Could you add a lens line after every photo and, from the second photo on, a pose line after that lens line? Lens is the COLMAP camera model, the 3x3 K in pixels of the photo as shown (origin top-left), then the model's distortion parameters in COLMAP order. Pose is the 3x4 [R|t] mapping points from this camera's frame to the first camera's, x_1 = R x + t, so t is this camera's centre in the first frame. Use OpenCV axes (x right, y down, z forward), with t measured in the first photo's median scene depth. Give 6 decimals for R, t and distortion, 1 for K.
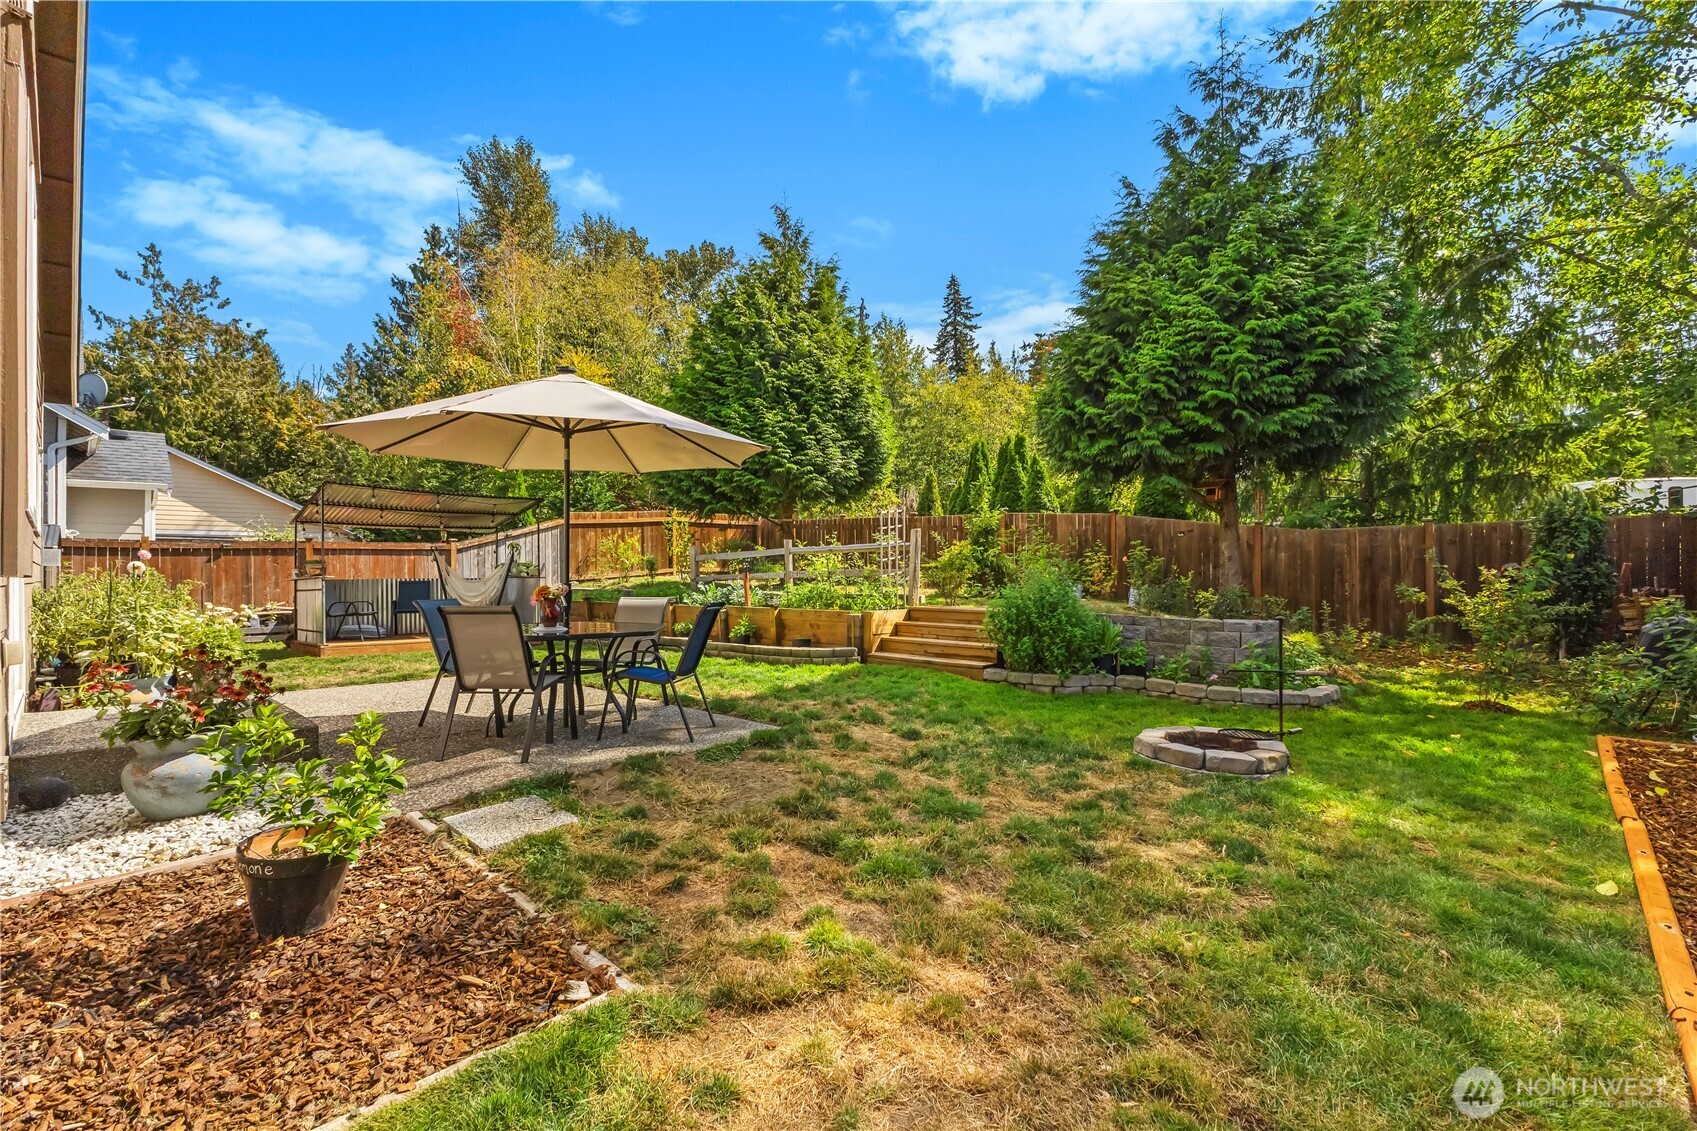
lens RADIAL K [[743.8, 0, 851.6], [0, 743.8, 563.5], [0, 0, 1]] dist [0.014022, -0.000115]
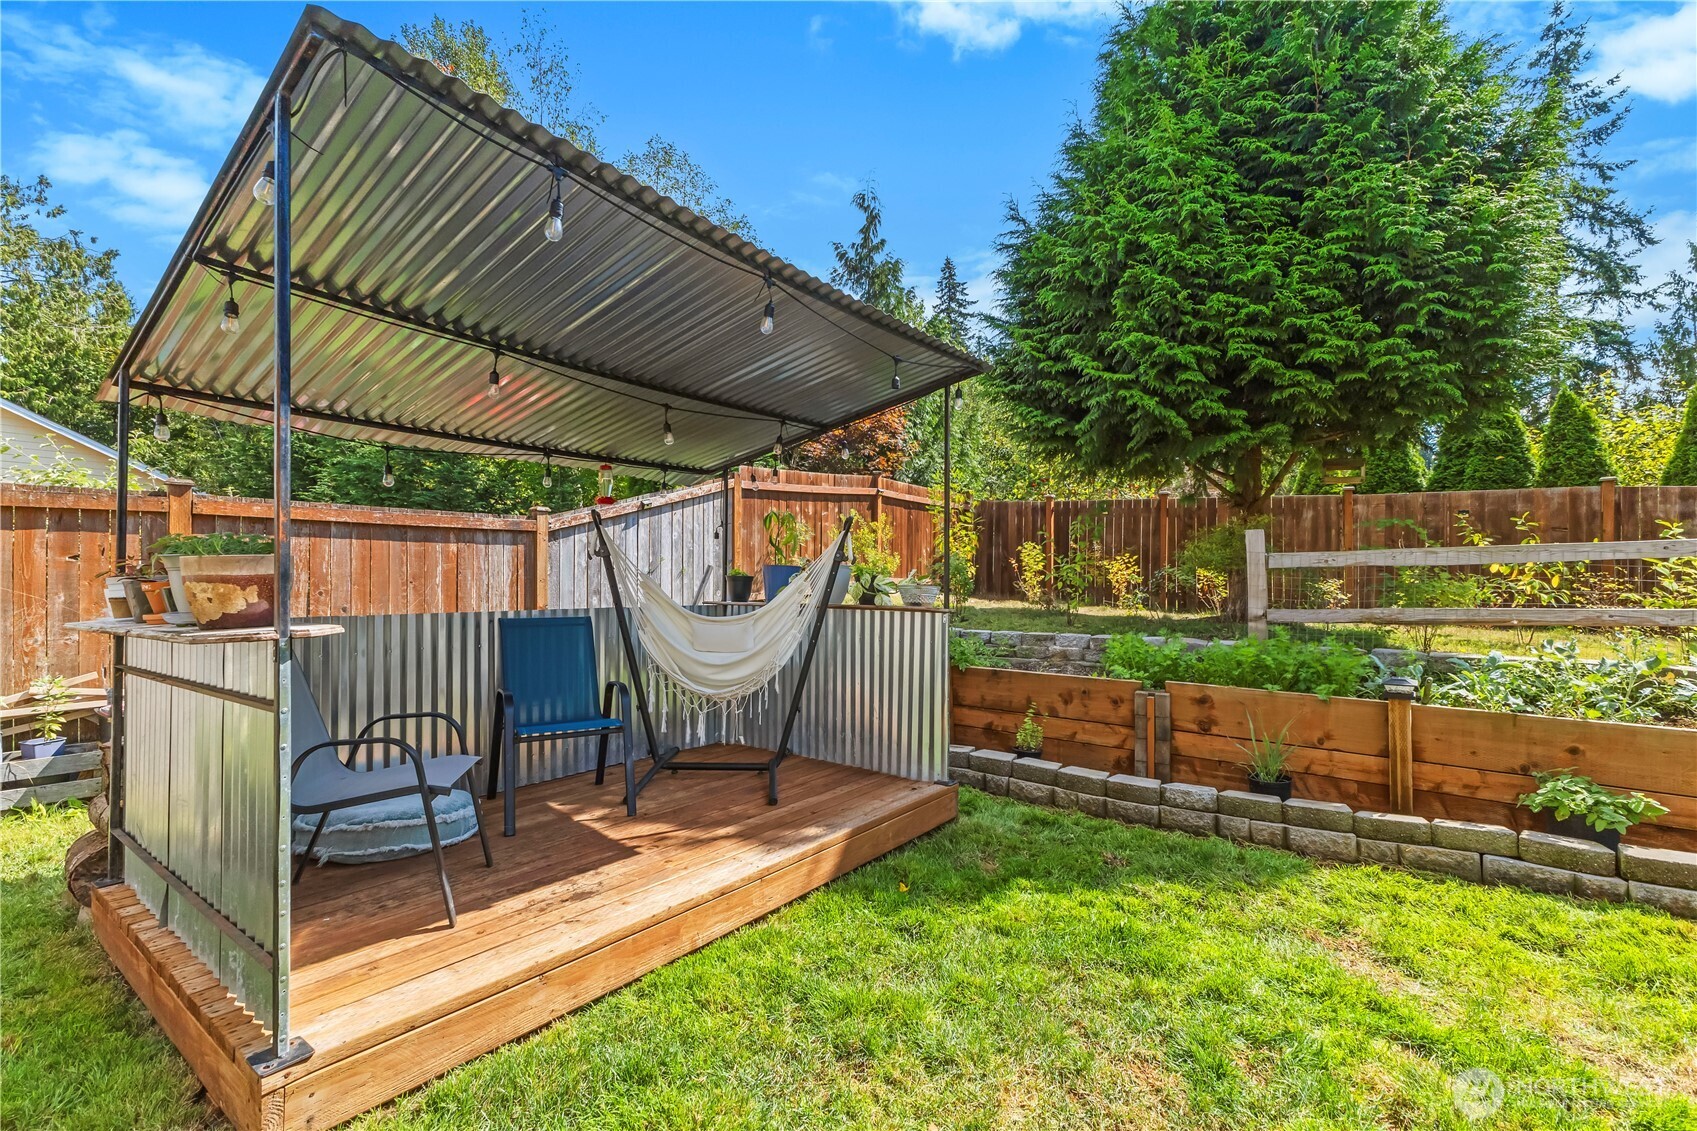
lens RADIAL K [[743.8, 0, 851.3], [0, 743.8, 570.1], [0, 0, 1]] dist [0.014022, -0.000115]
pose [[0.994258, 0.016259, 0.105765, -0.359071], [-0.016295, 0.999867, -0.000519, 0.000978], [-0.105759, -0.001207, 0.994391, 0.493443]]
